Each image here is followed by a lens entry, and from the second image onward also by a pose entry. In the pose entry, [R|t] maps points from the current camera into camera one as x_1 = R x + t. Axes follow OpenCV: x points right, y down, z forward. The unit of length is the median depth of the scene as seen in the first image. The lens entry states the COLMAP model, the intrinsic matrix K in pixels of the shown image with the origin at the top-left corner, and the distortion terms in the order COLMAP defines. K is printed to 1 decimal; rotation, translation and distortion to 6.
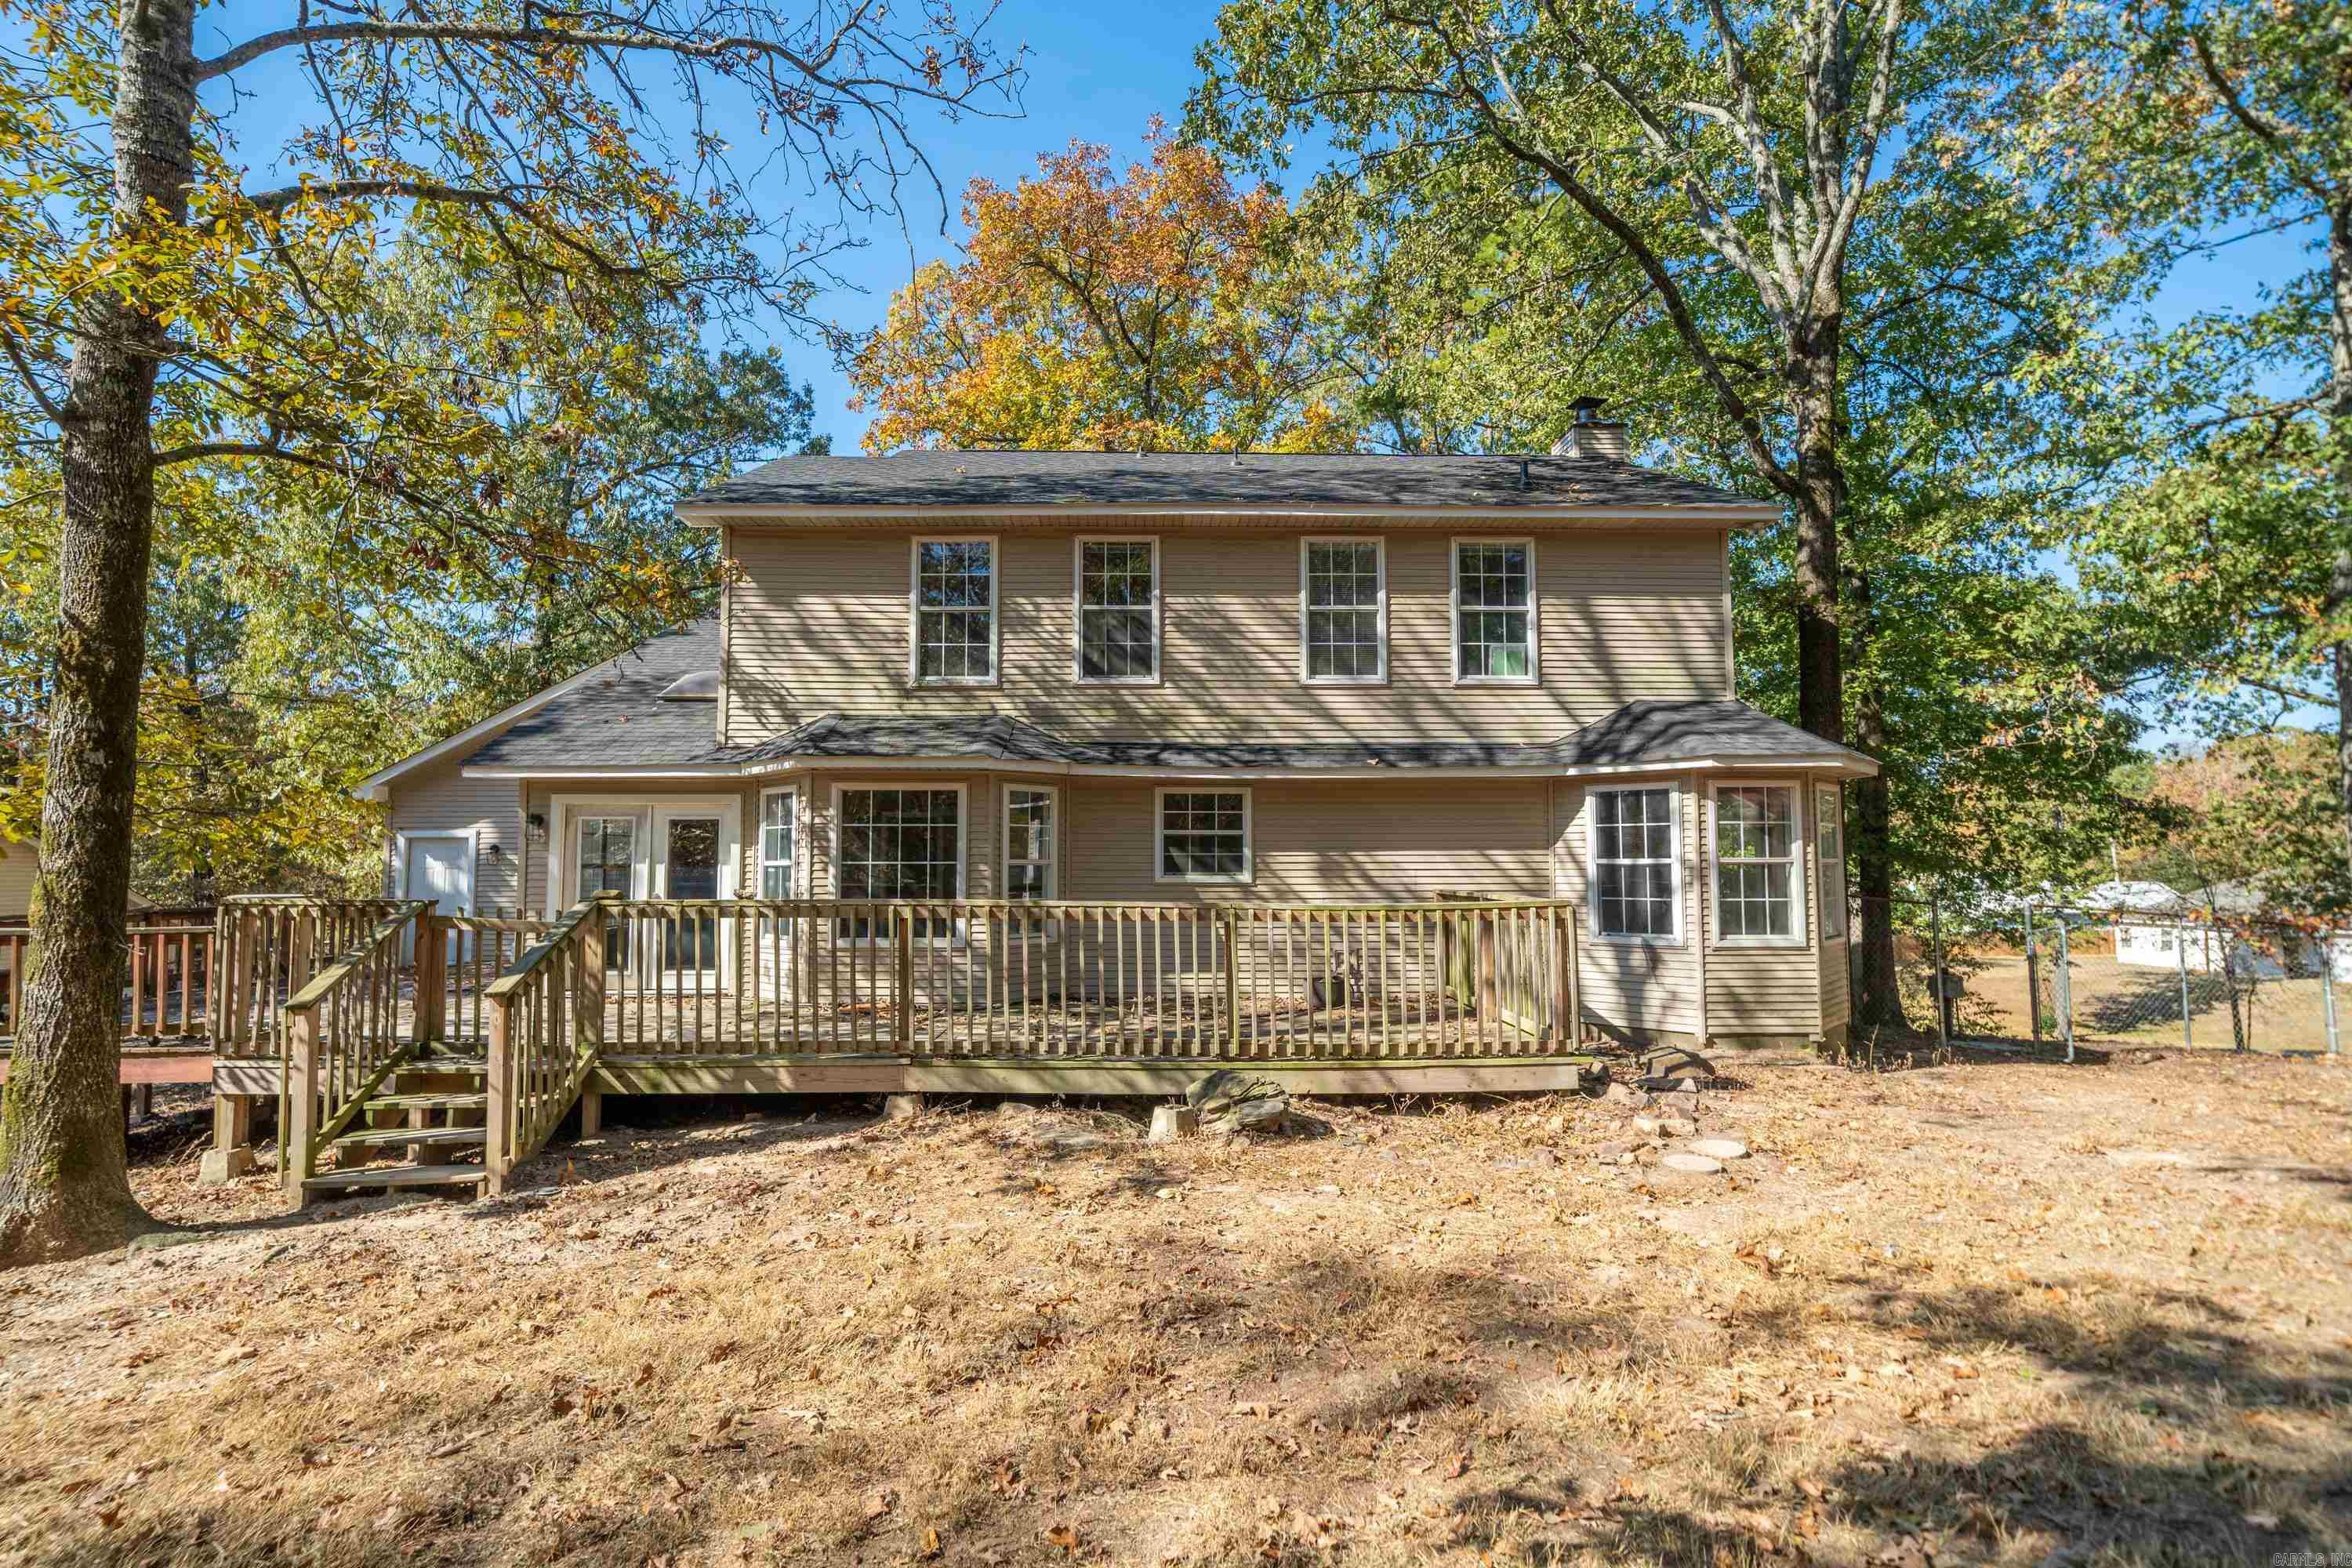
lens RADIAL K [[1067.1, 0, 1176.0], [0, 1067.1, 784.0], [0, 0, 1]] dist [0.002543, 0.000116]
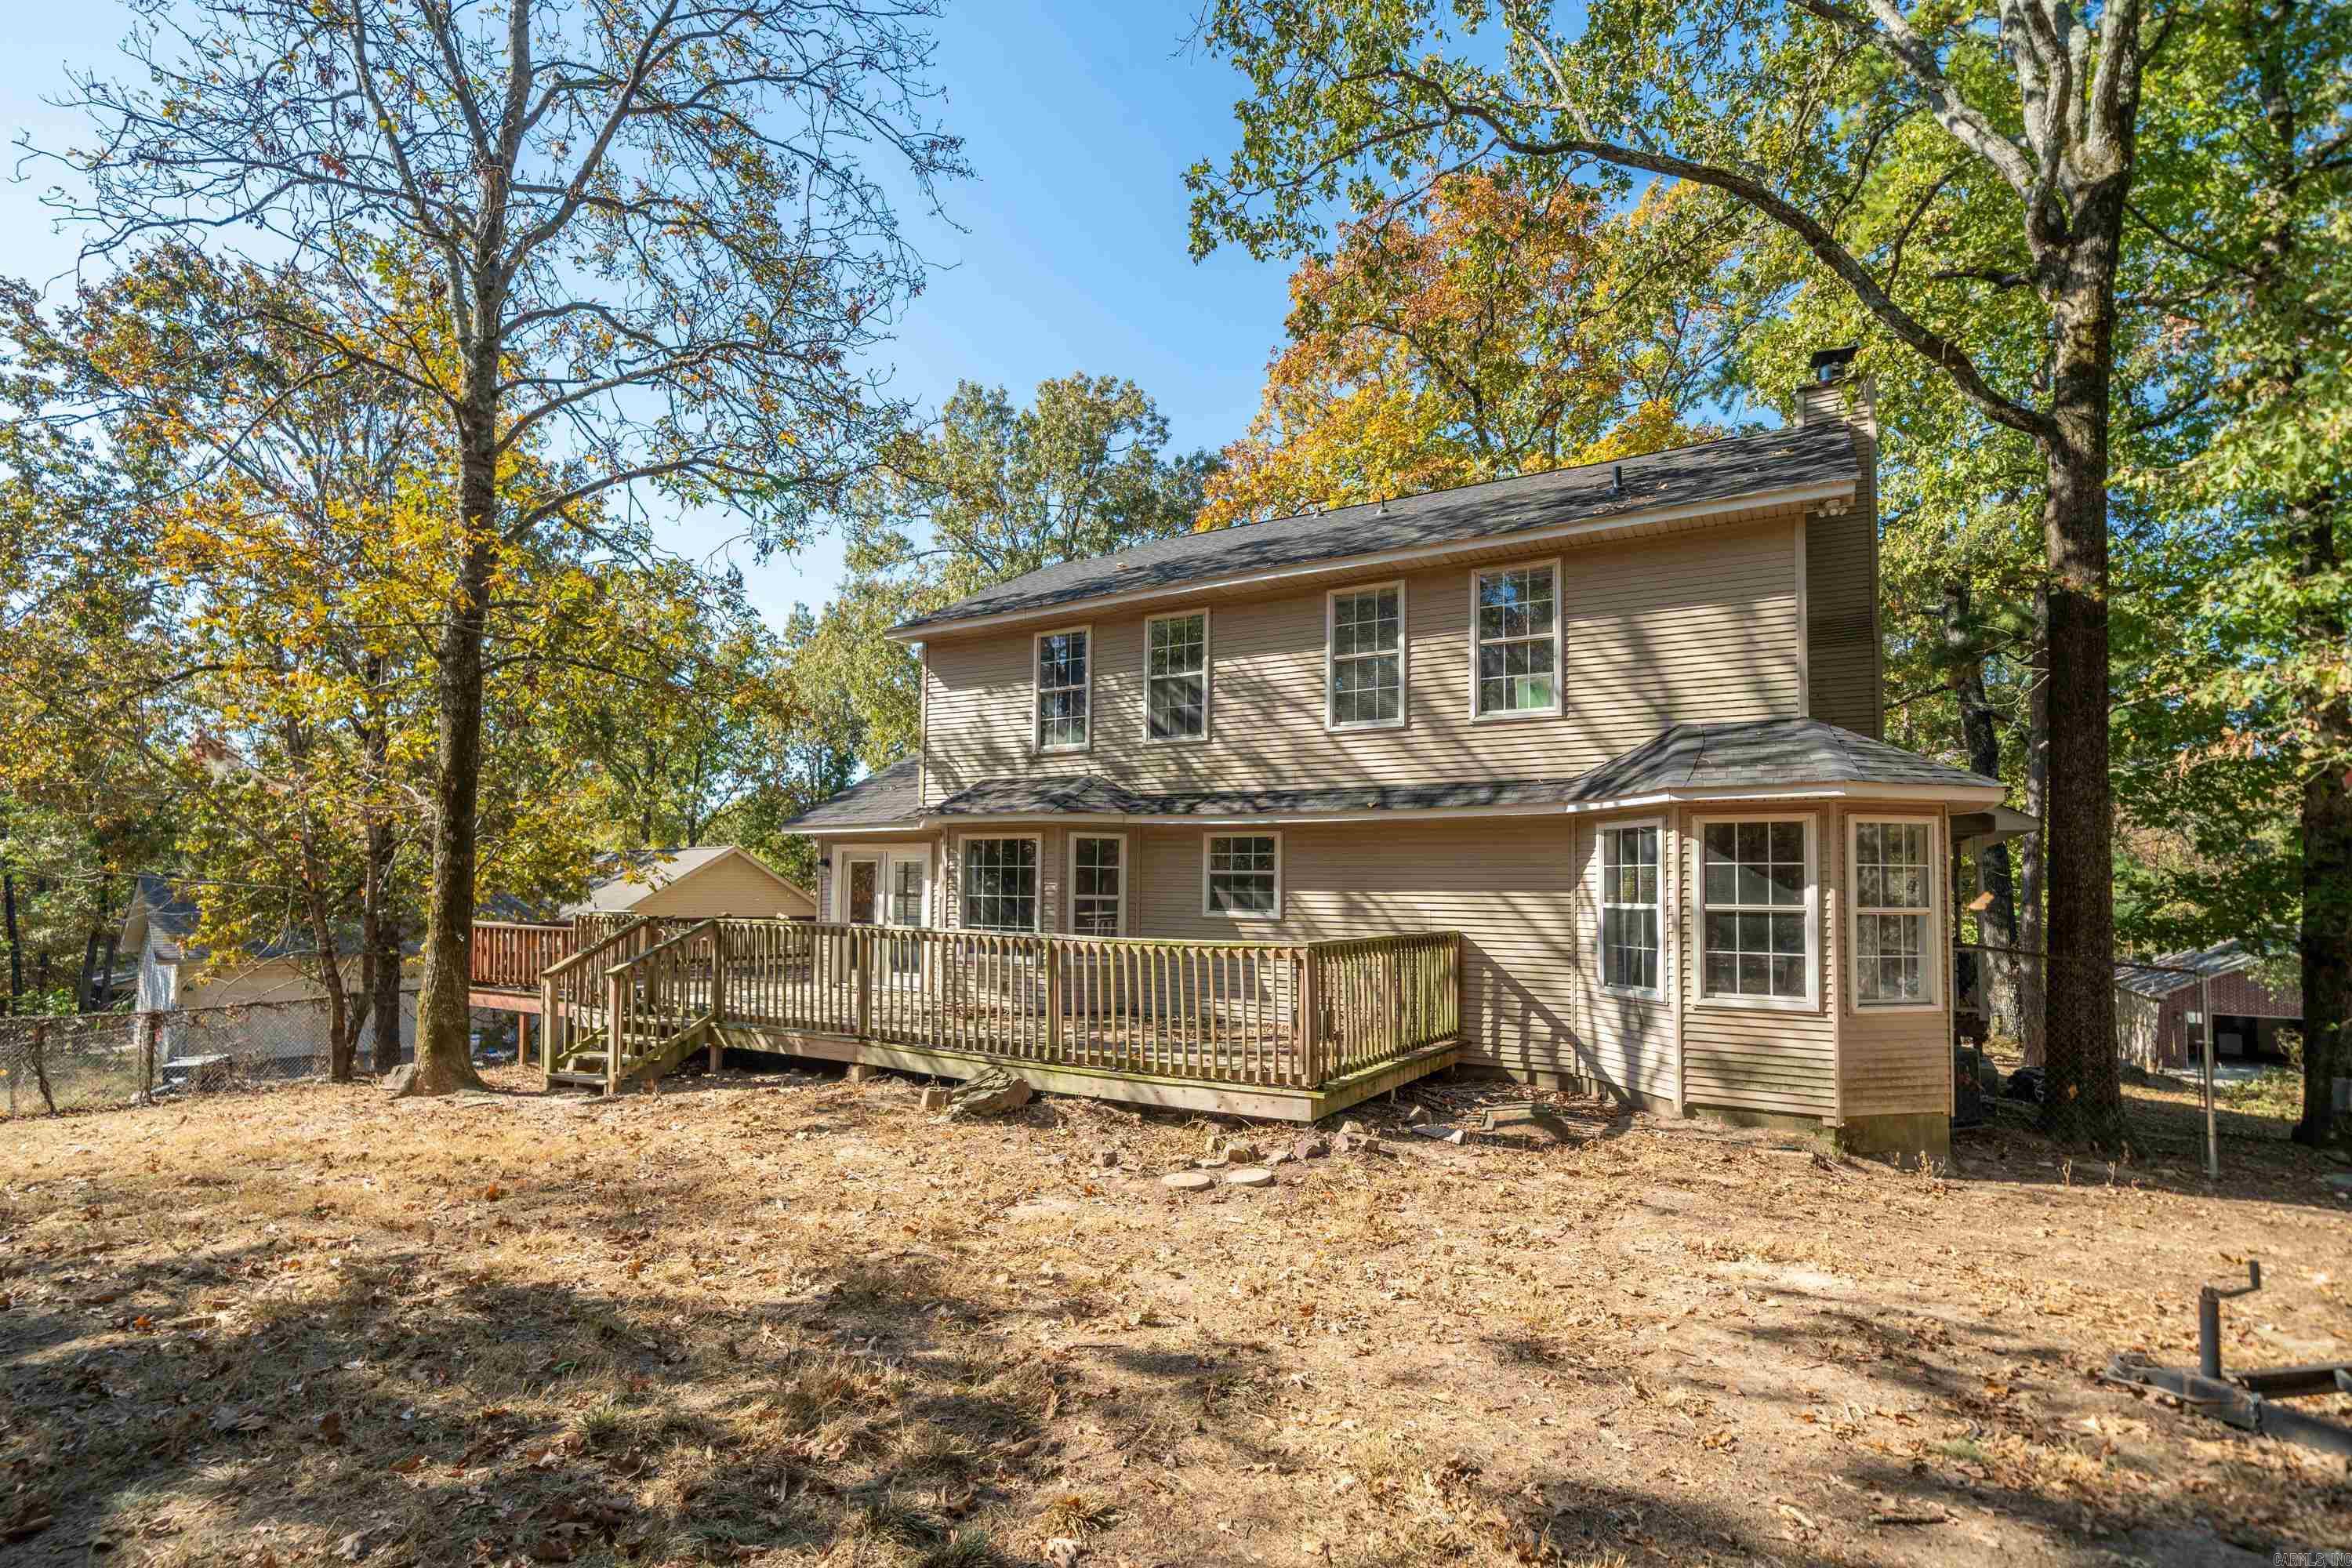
lens RADIAL K [[1051.0, 0, 1175.0], [0, 1051.0, 828.0], [0, 0, 1]] dist [0.001442, 0.000309]
pose [[0.856164, -0.019494, -0.516337, 0.527265], [0.025264, 0.999672, 0.004150, -0.007062], [0.516087, -0.016598, 0.856375, 0.034456]]
